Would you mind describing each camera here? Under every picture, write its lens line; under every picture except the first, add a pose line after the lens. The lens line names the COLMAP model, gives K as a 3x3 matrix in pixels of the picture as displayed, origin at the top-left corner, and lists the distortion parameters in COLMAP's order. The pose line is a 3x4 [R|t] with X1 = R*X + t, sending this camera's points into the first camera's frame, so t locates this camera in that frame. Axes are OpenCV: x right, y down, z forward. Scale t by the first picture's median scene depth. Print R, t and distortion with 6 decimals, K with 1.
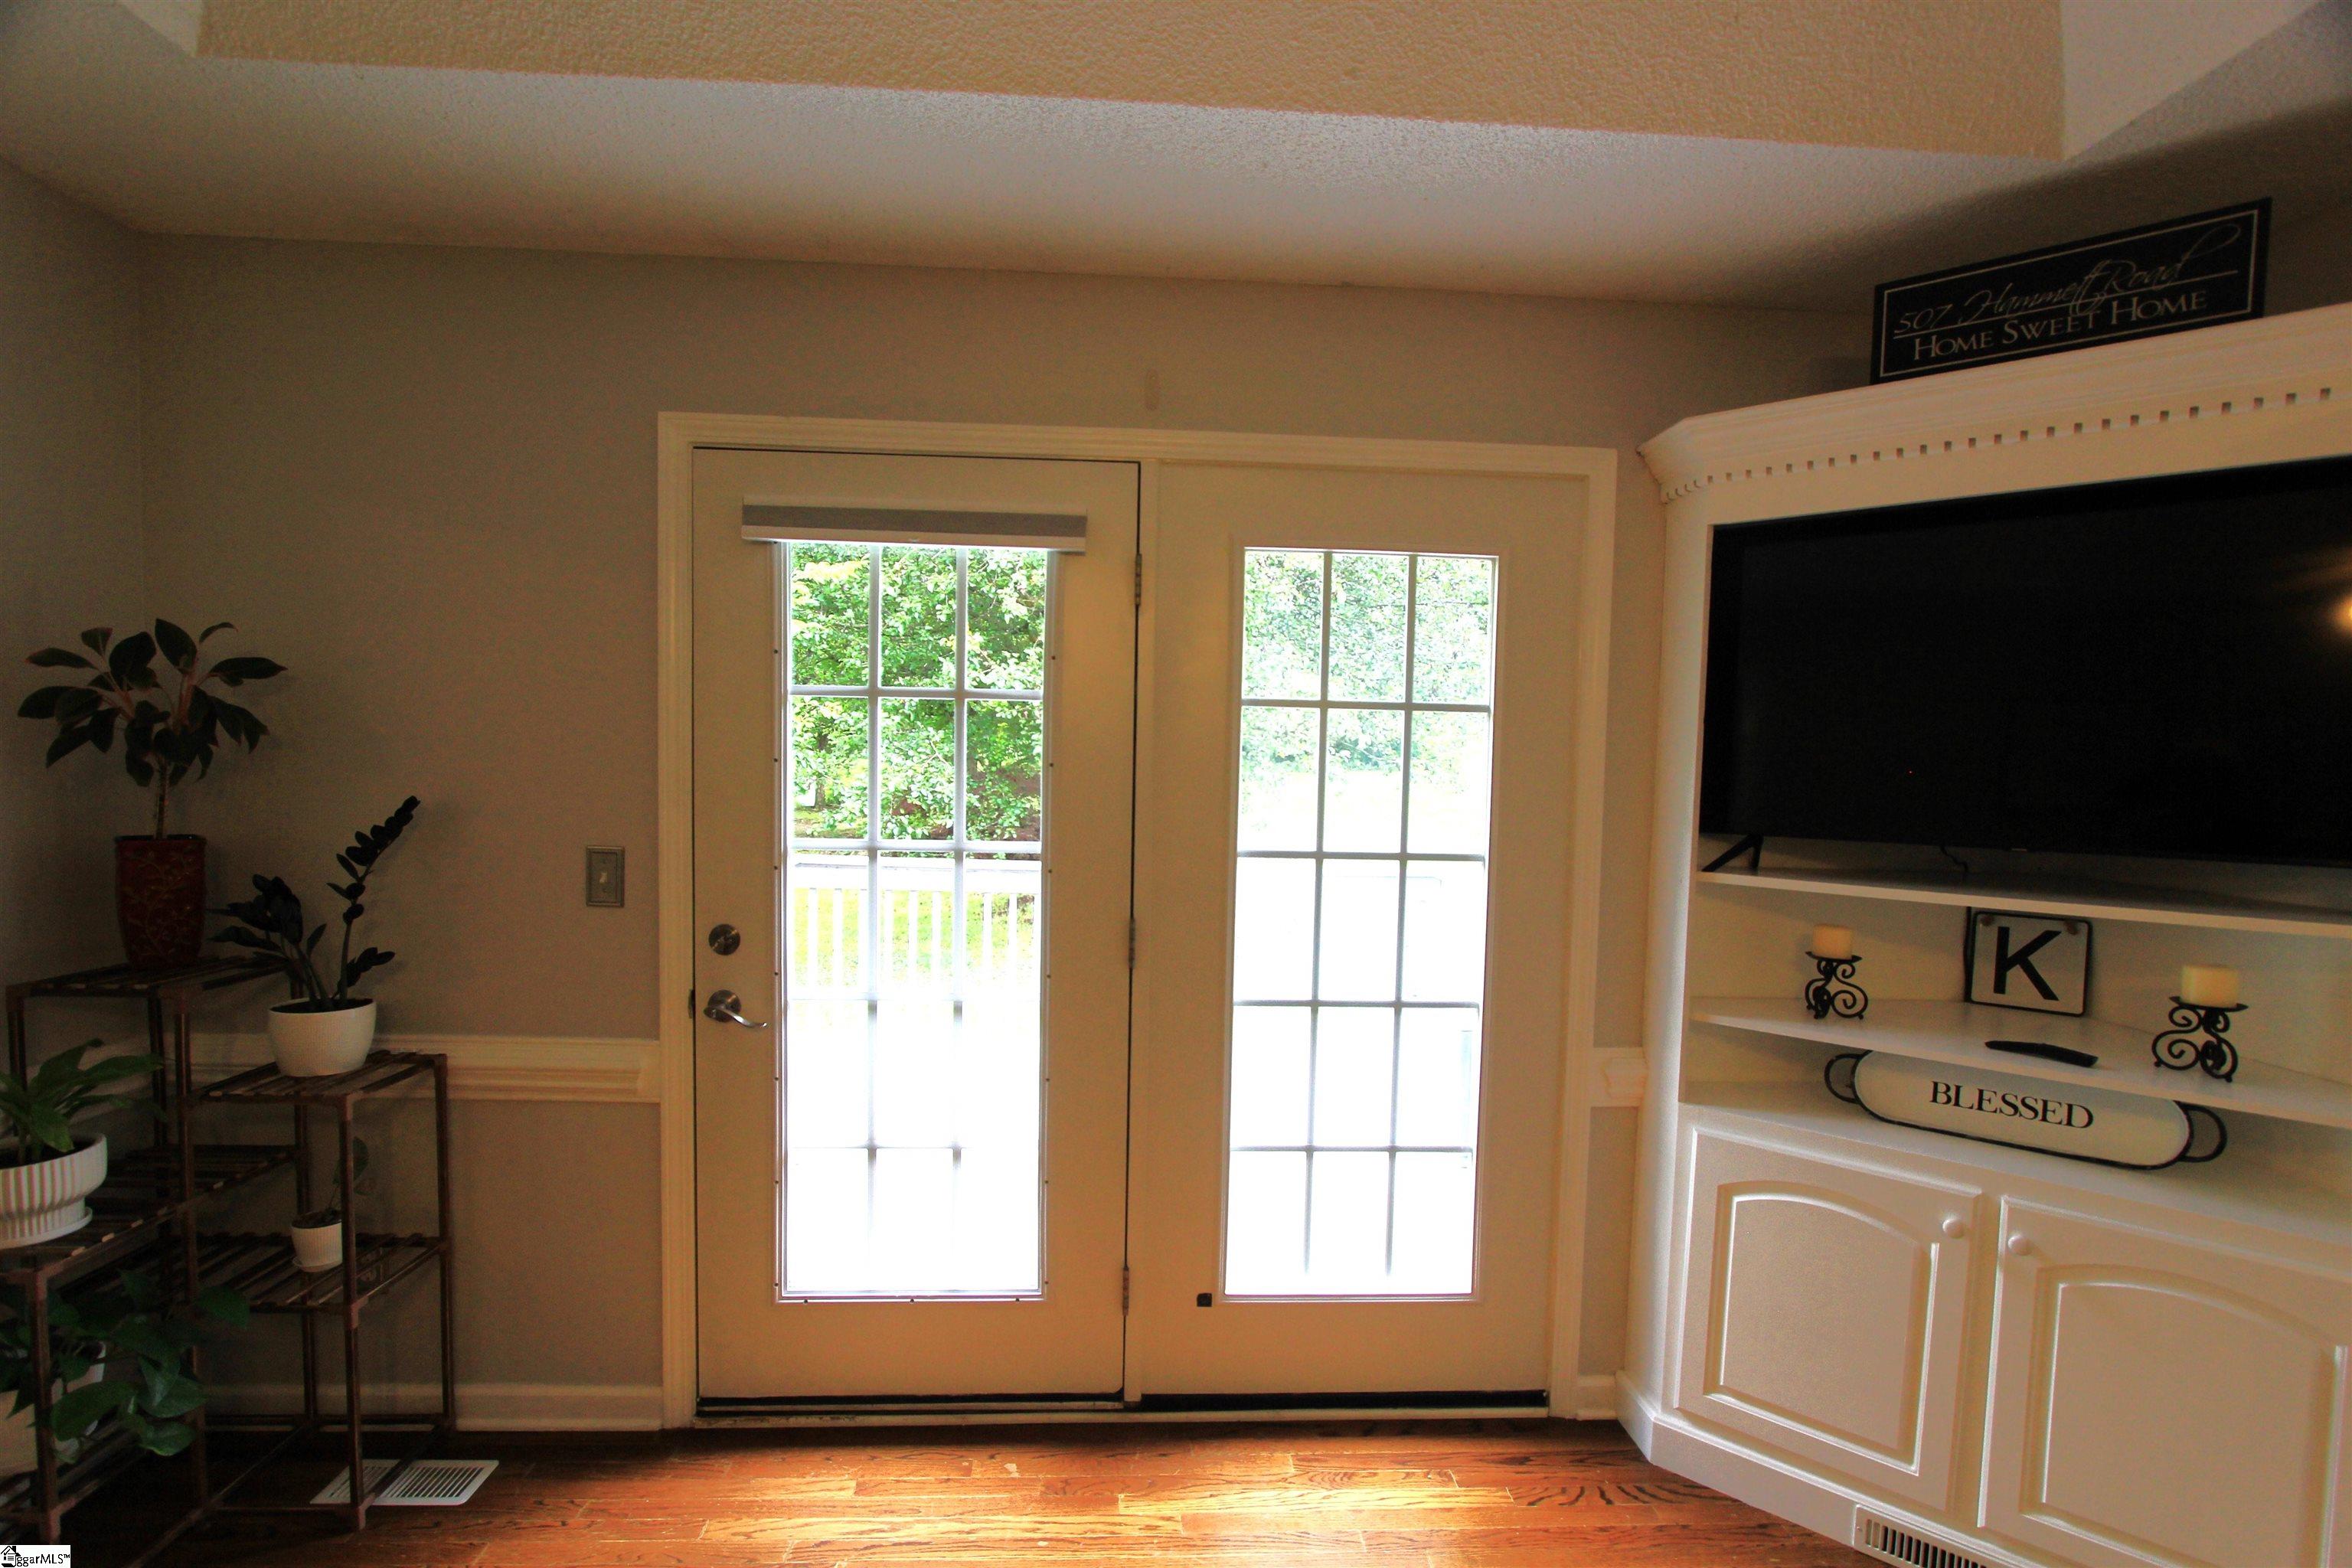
lens RADIAL K [[1093.3, 0, 1176.5], [0, 1093.3, 820.2], [0, 0, 1]] dist [-0.015930, 0.001937]
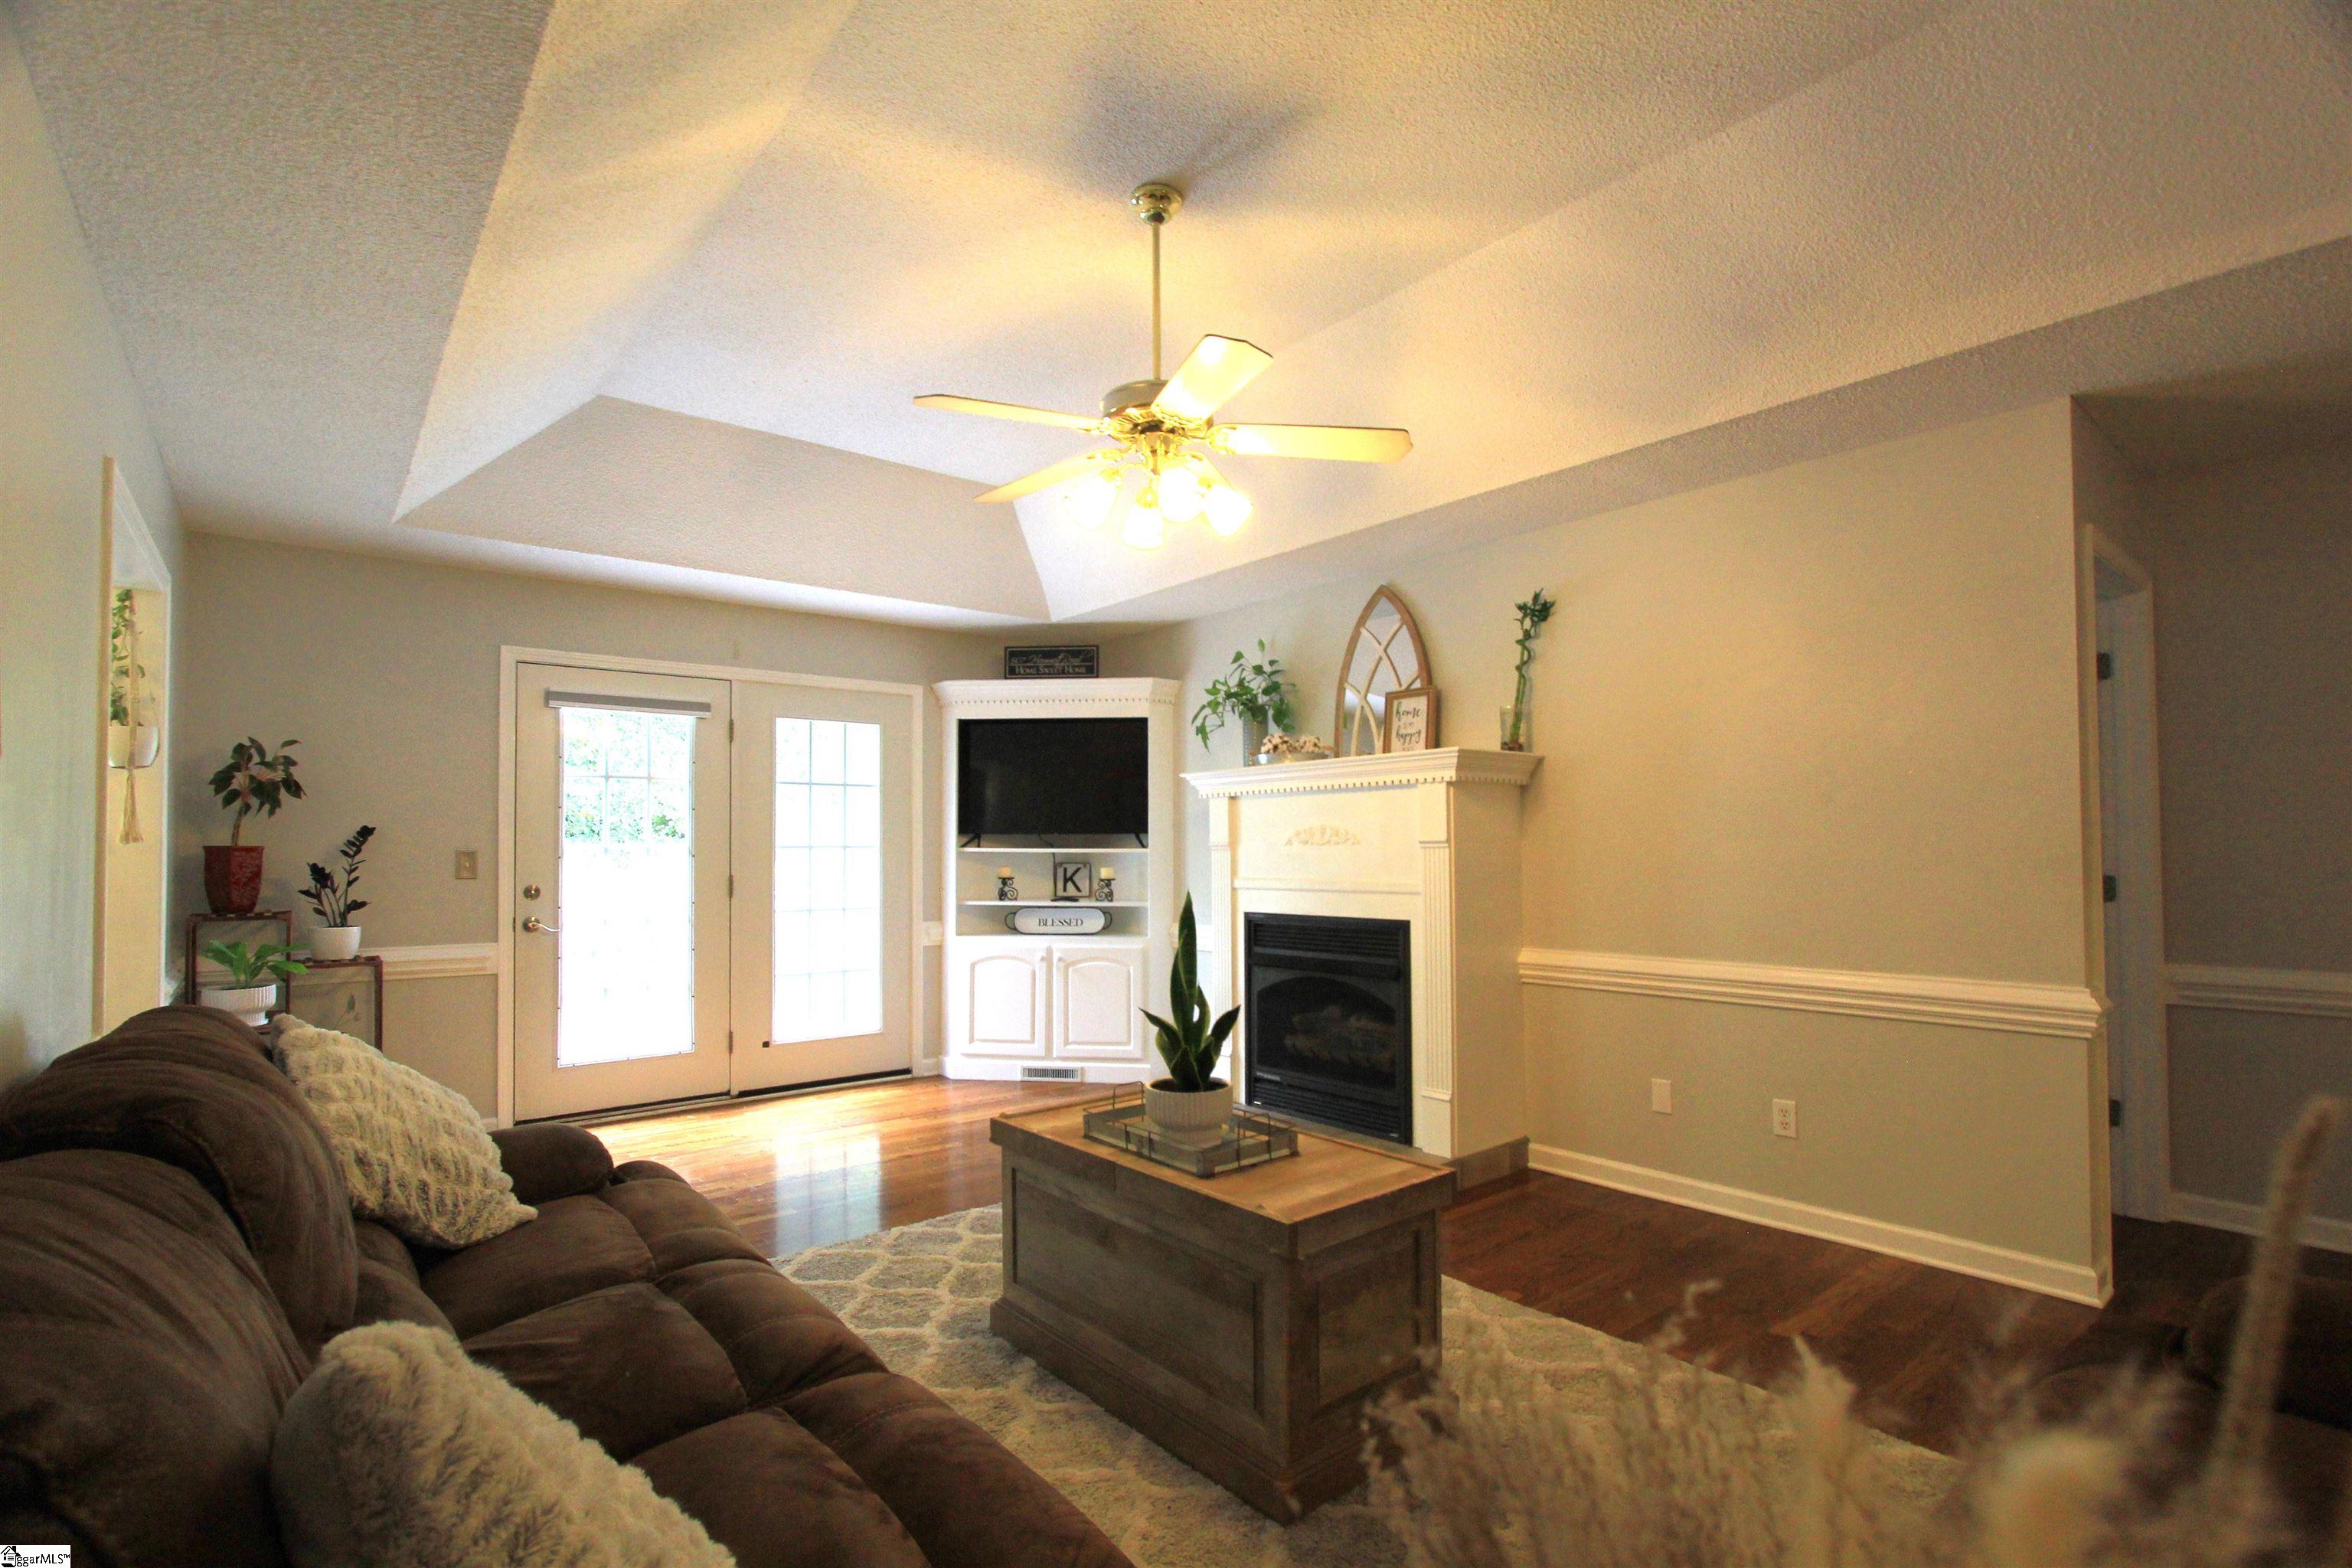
lens RADIAL K [[1093.3, 0, 1176.5], [0, 1093.3, 820.2], [0, 0, 1]] dist [-0.015930, 0.001937]
pose [[0.809159, -0.011089, 0.587485, -0.656374], [0.052769, 0.997153, -0.053859, 0.152392], [-0.585215, 0.074582, 0.807441, -1.469992]]
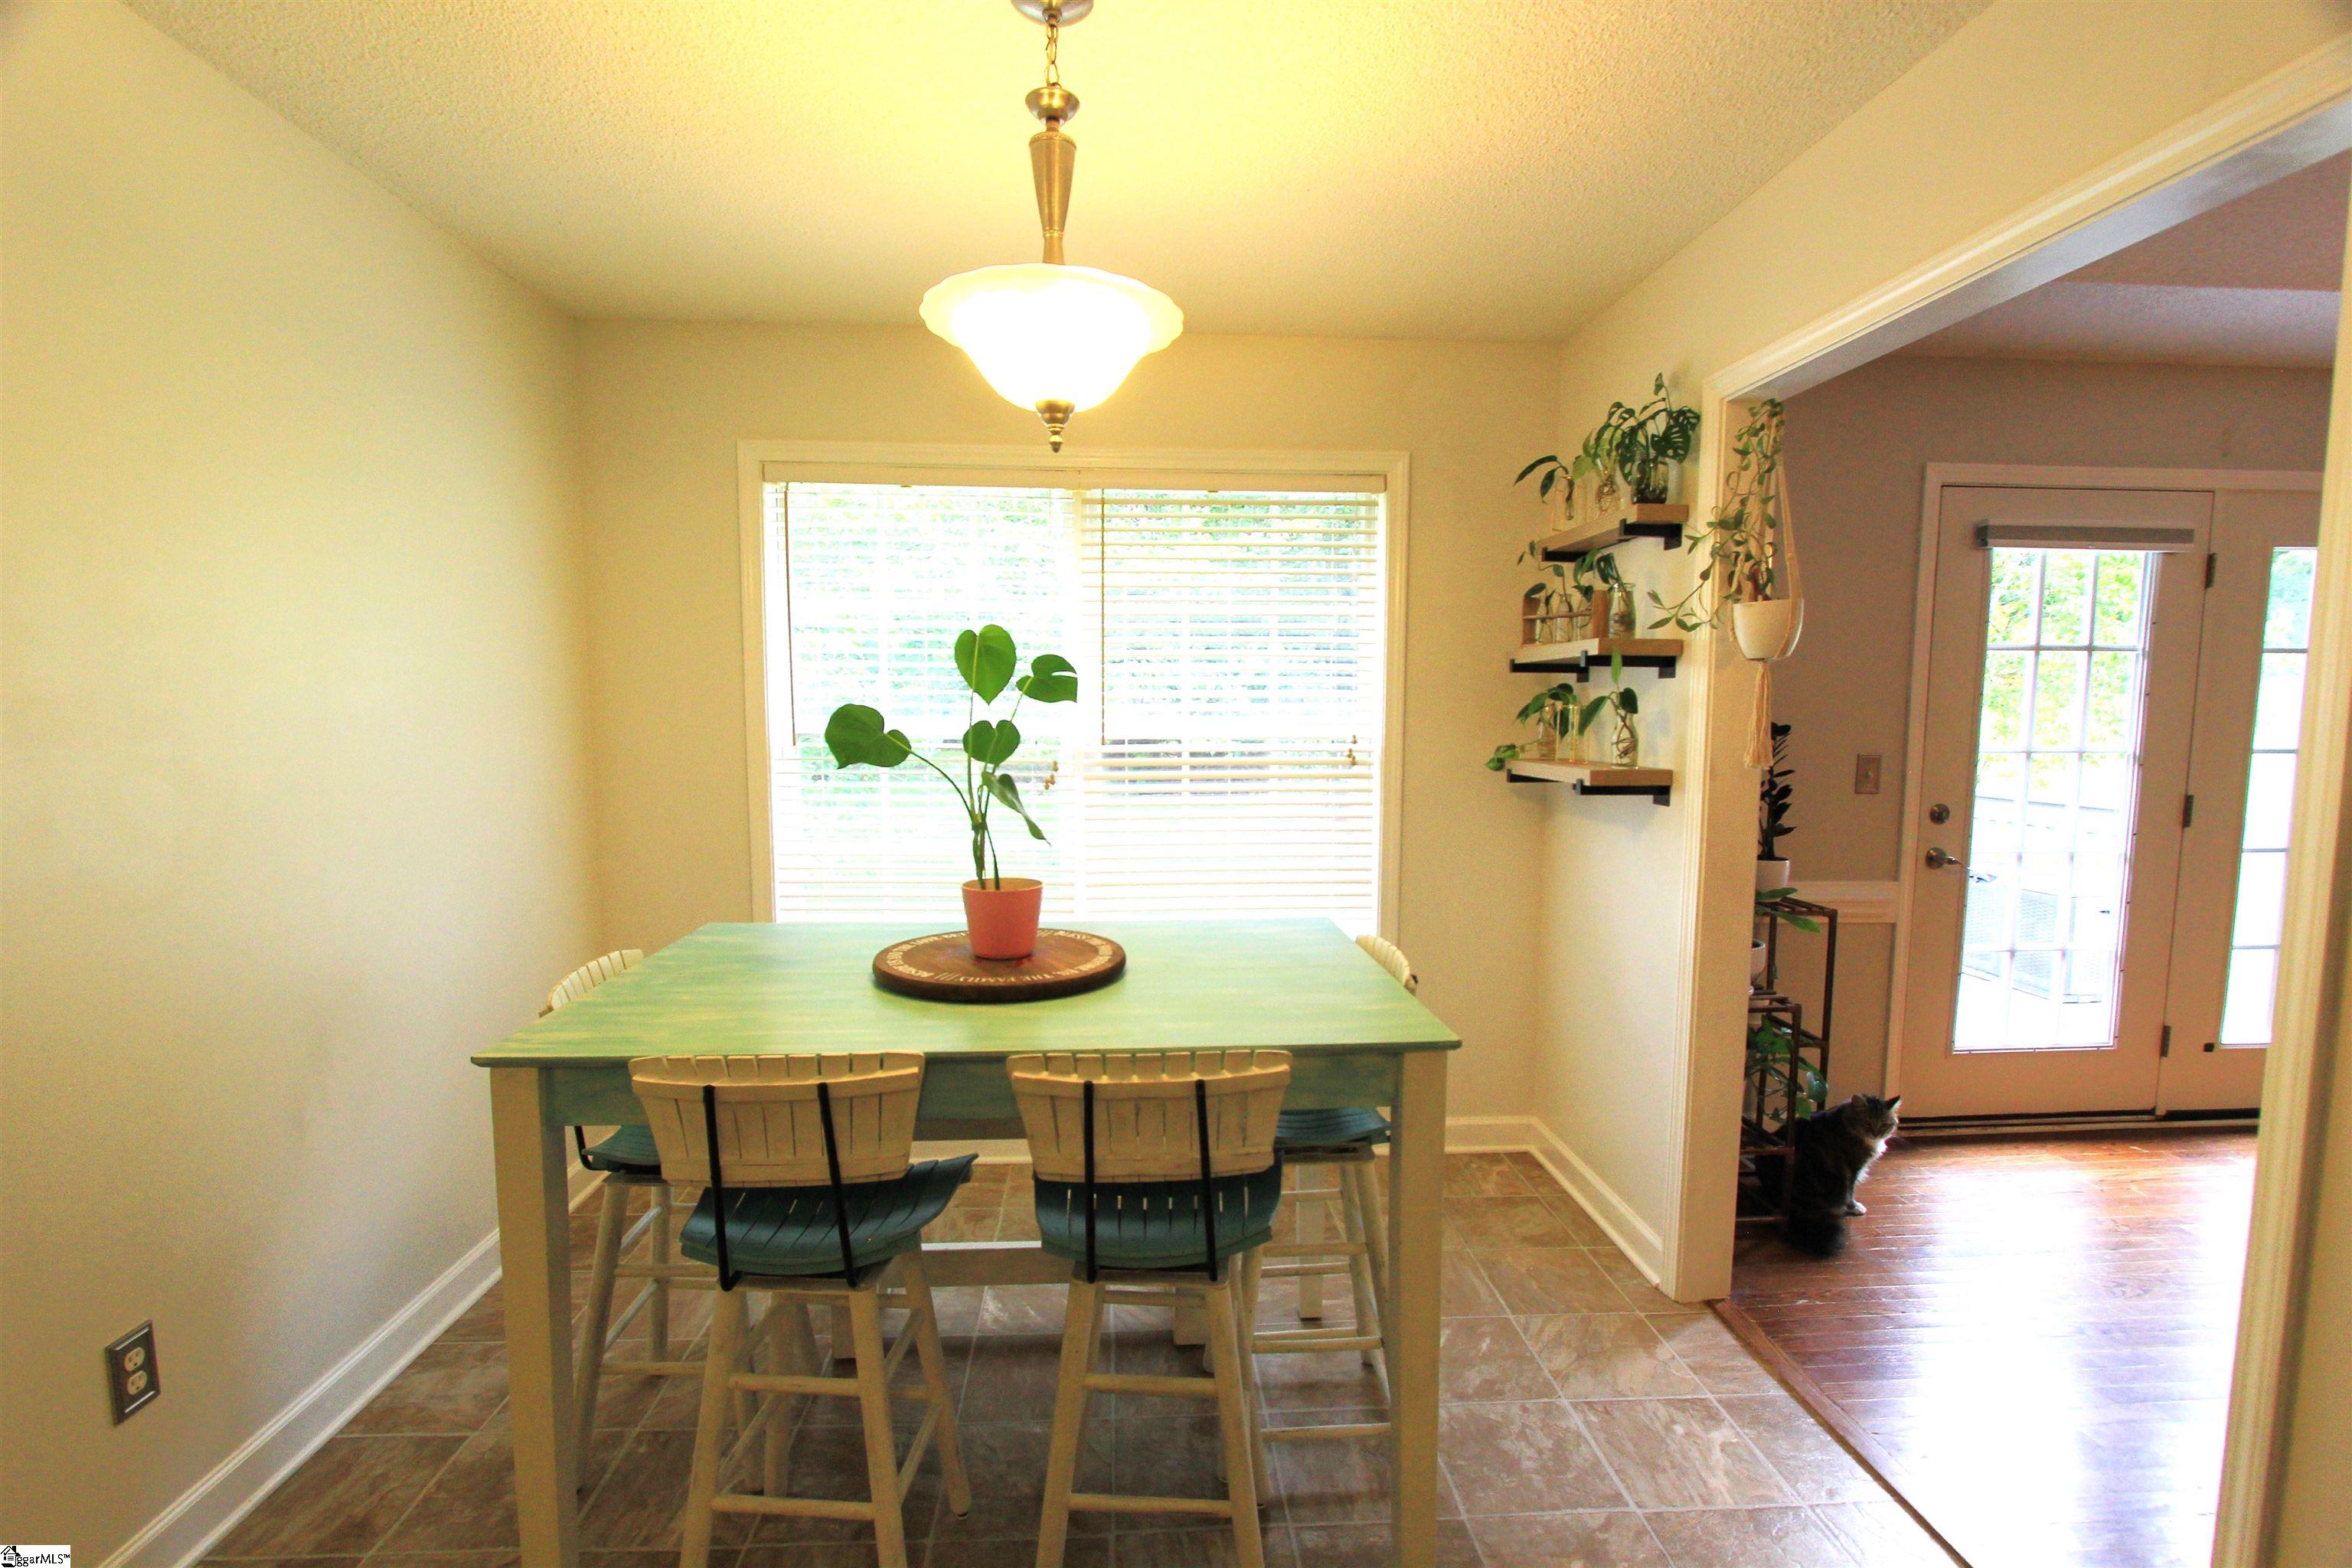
lens RADIAL K [[1089.1, 0, 1173.8], [0, 1089.1, 812.0], [0, 0, 1]] dist [-0.017941, 0.004644]
pose [[0.999730, -0.019283, 0.012969, -1.532498], [0.018613, 0.998579, 0.049931, 0.012097], [-0.013913, -0.049676, 0.998668, -0.491528]]
